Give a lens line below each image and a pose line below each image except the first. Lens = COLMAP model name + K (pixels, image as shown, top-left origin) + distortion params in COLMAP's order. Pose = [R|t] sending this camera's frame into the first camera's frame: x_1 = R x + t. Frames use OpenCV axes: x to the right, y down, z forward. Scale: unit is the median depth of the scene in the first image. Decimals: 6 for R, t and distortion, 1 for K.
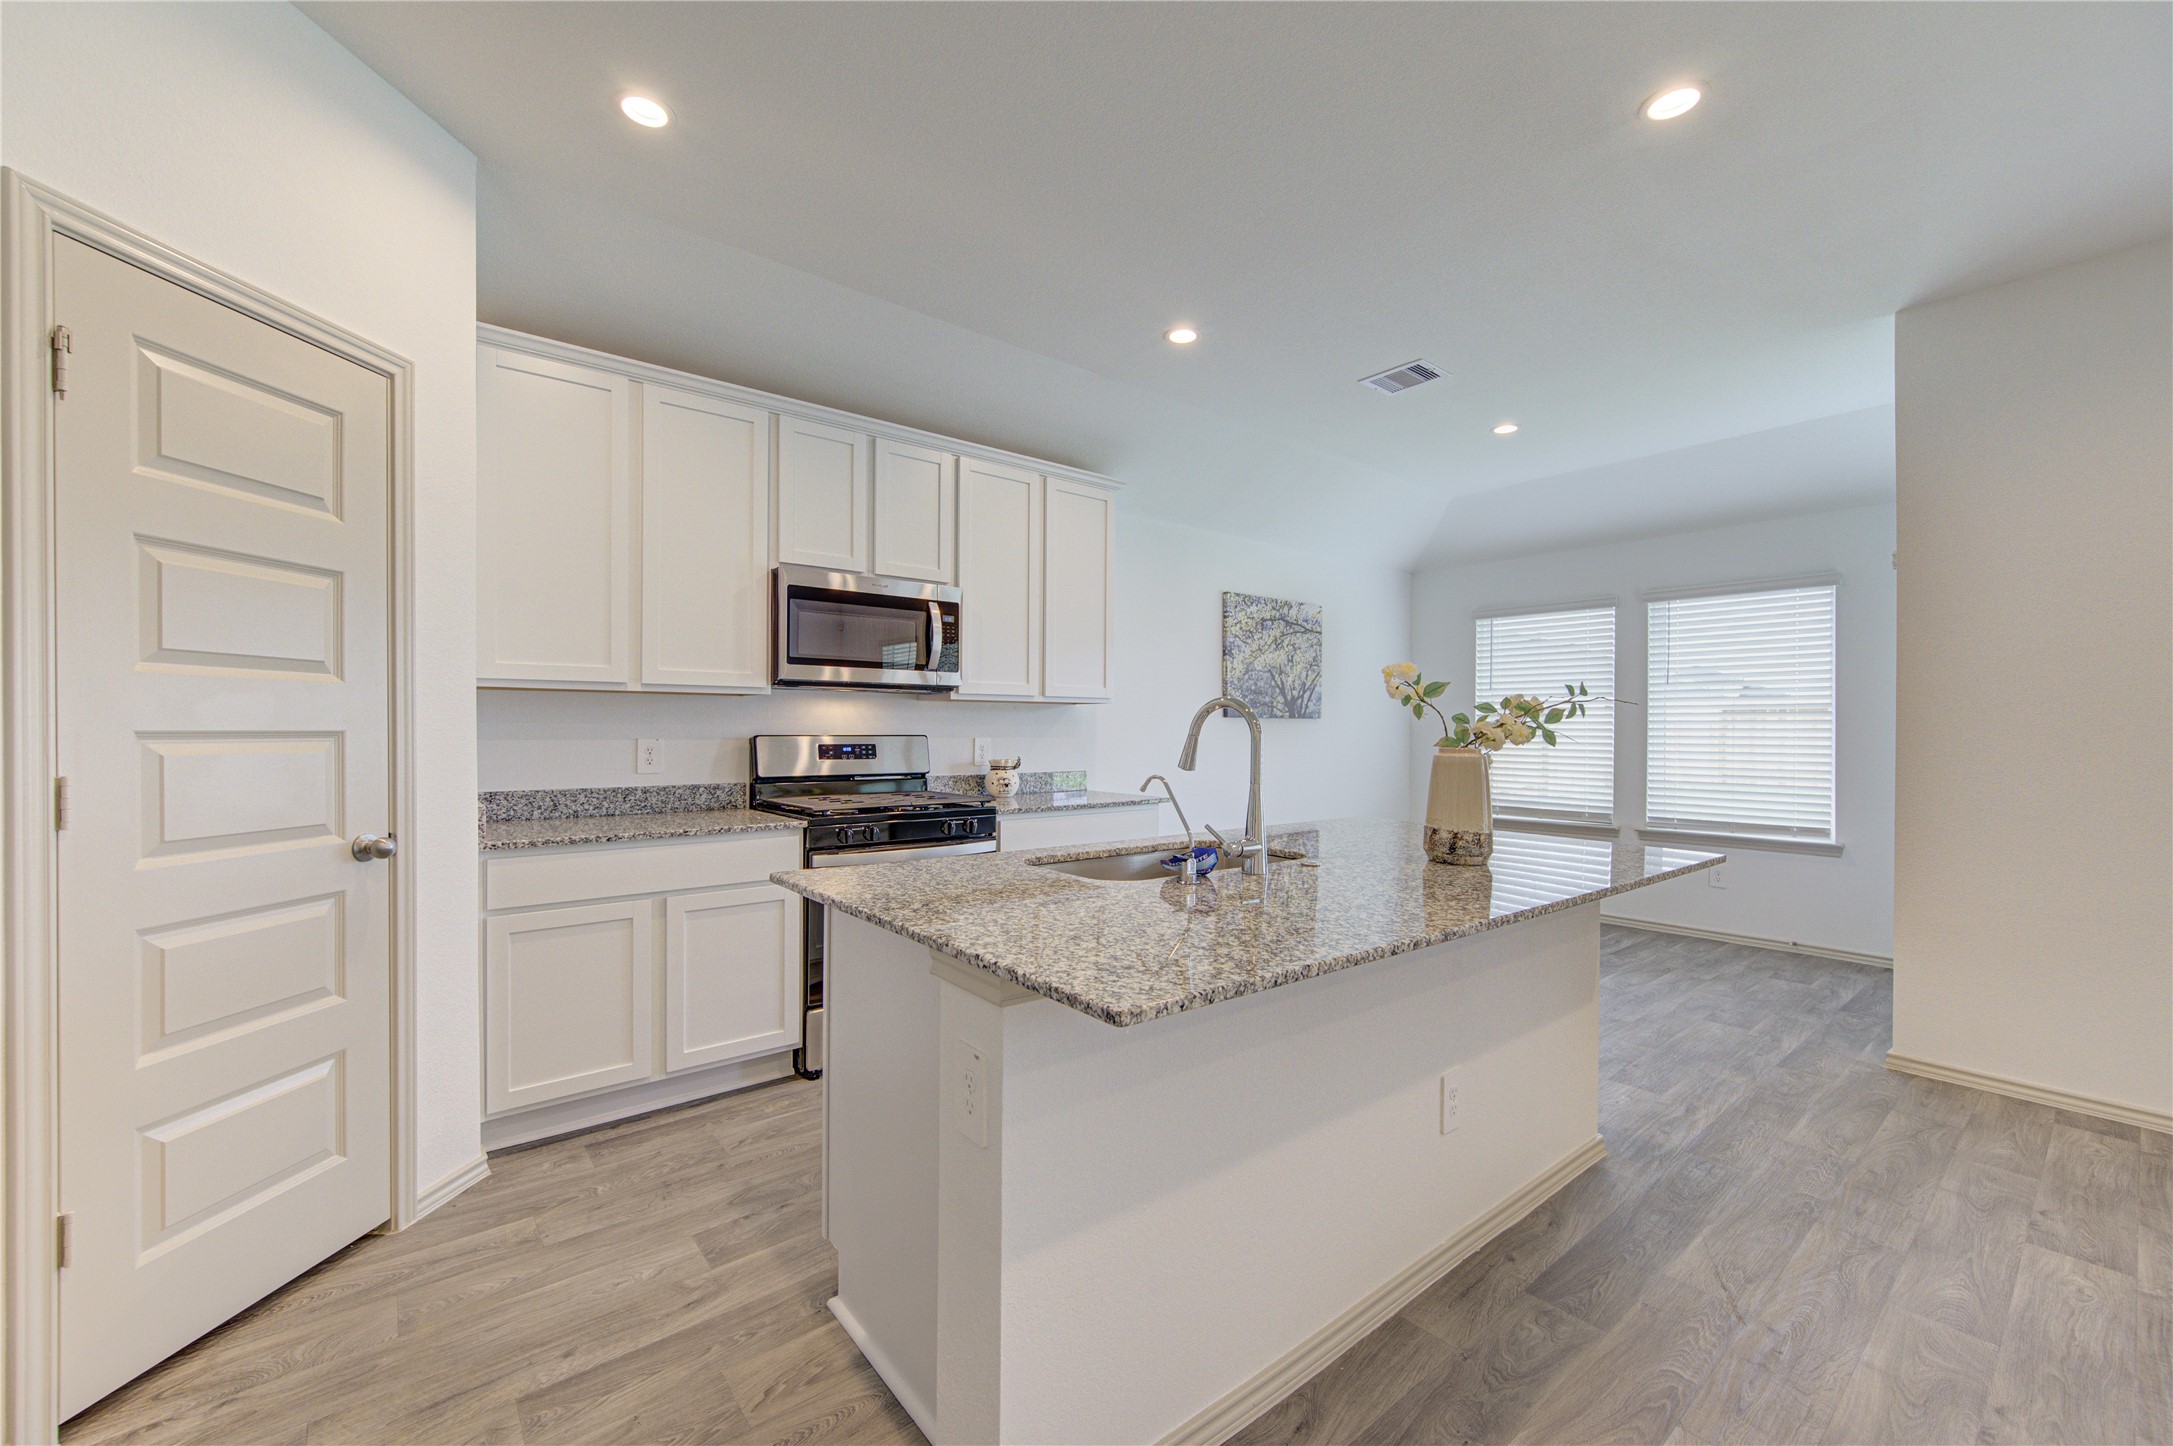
lens RADIAL K [[884.5, 0, 1129.9], [0, 884.5, 735.7], [0, 0, 1]] dist [0.000039, 0.000830]
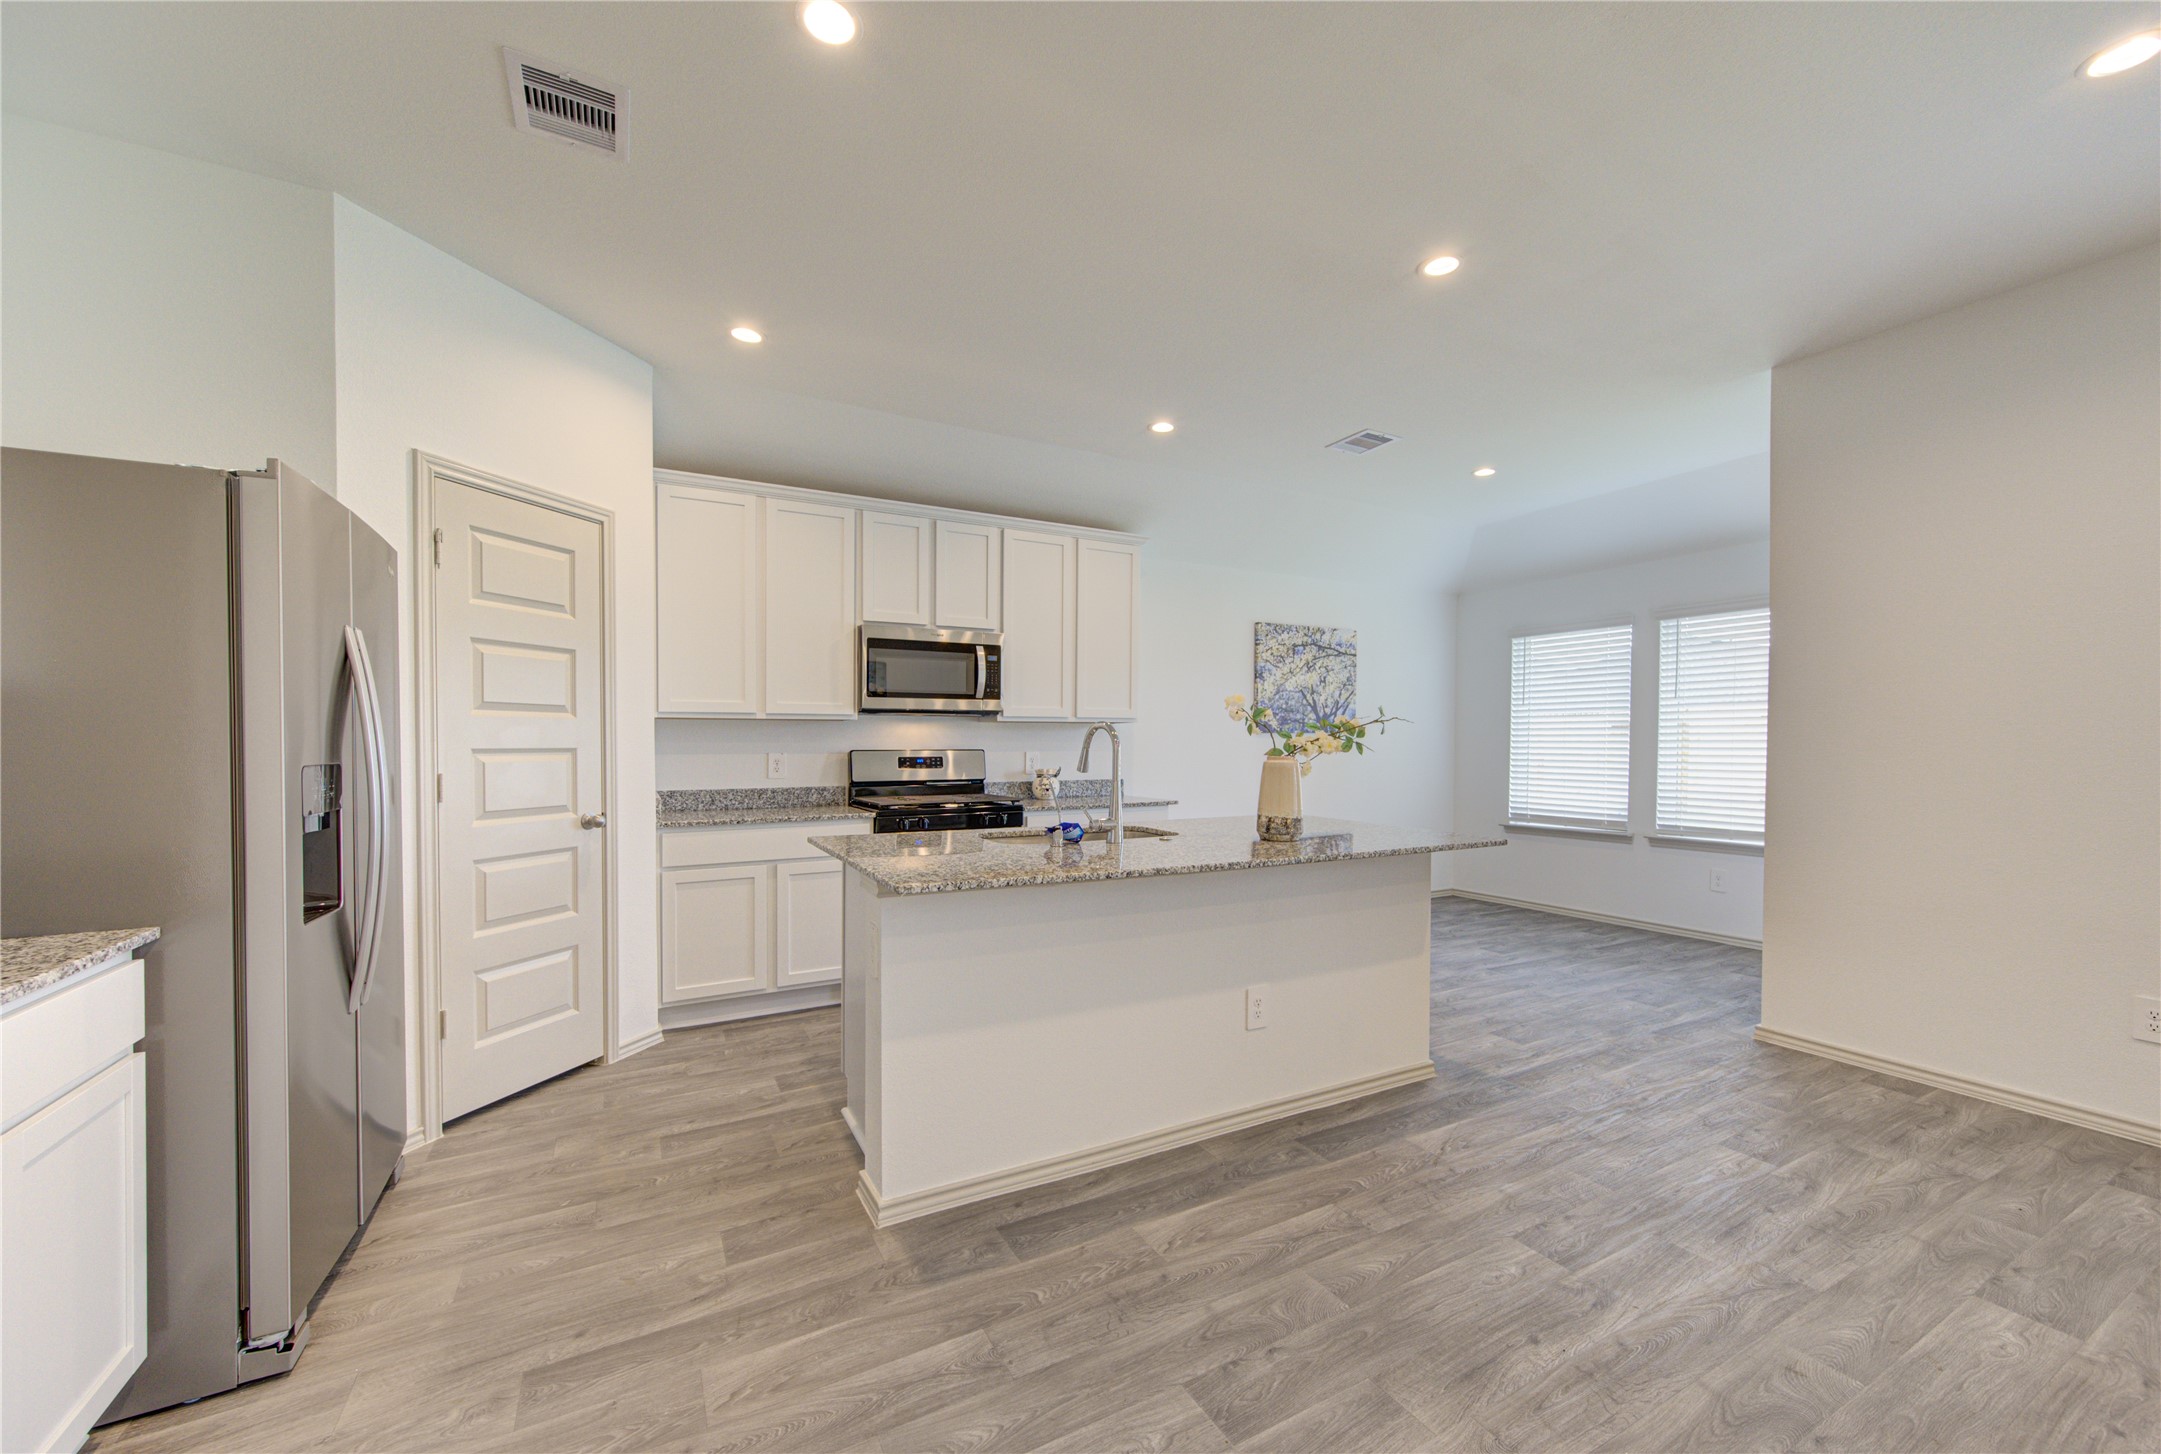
lens RADIAL K [[871.3, 0, 1105.1], [0, 871.3, 752.3], [0, 0, 1]] dist [0.002449, 0.000022]
pose [[0.980325, -0.004011, -0.197348, 0.220401], [0.004440, 0.999989, 0.001734, 0.002359], [0.197339, -0.002576, 0.980332, -0.219027]]
